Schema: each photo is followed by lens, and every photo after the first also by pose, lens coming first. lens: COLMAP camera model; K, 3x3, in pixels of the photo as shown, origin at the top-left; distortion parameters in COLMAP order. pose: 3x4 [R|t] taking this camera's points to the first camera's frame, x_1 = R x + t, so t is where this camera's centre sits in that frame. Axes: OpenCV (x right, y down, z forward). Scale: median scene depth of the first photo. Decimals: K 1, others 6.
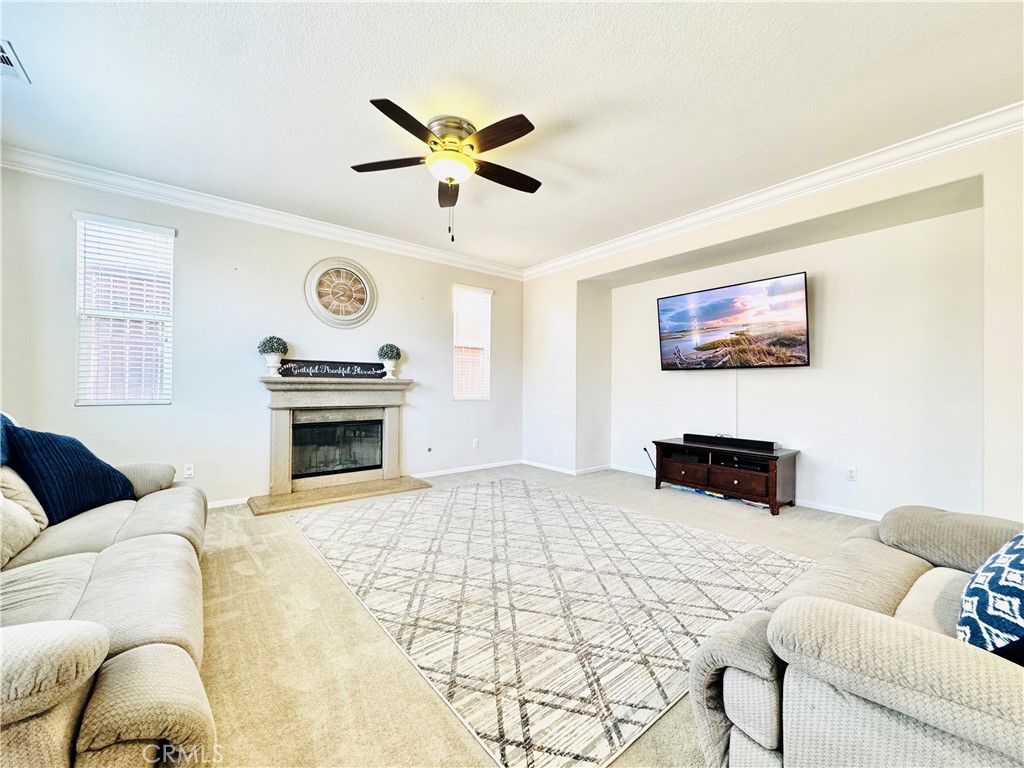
lens RADIAL K [[409.2, 0, 512.2], [0, 409.2, 383.3], [0, 0, 1]] dist [-0.002519, 0.000491]
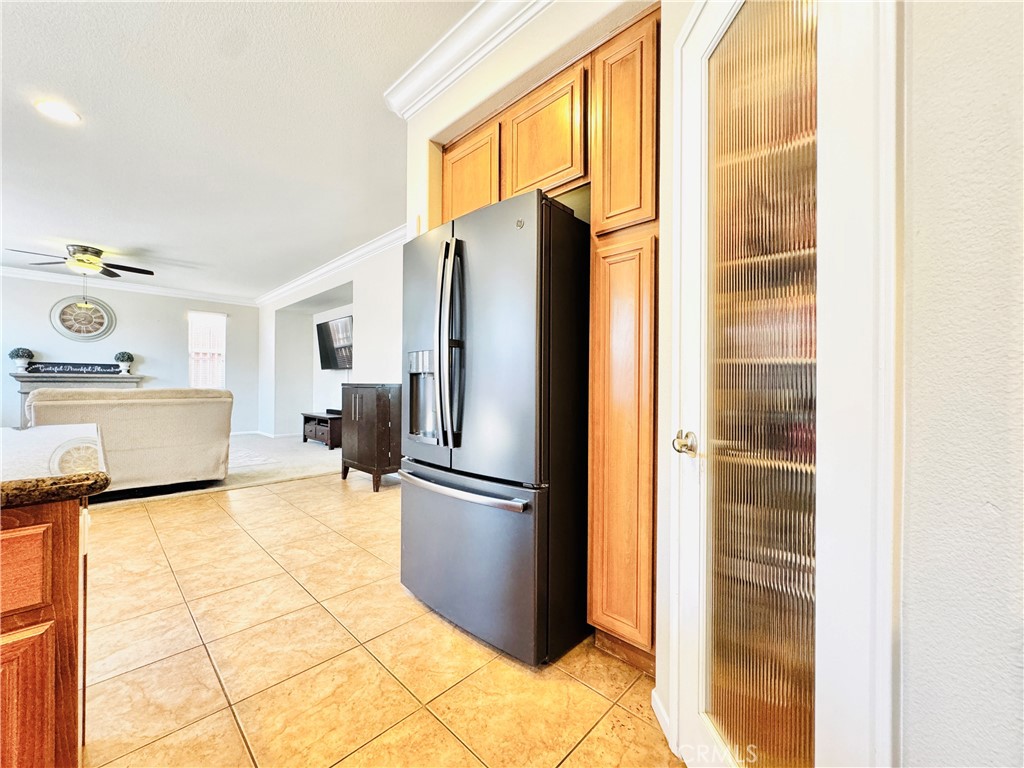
lens RADIAL K [[409.2, 0, 512.2], [0, 409.2, 383.3], [0, 0, 1]] dist [-0.002519, 0.000491]
pose [[0.992493, -0.000900, 0.122297, 1.011668], [-0.000047, 0.999970, 0.007742, 0.010458], [-0.122300, -0.007689, 0.992463, -0.736320]]
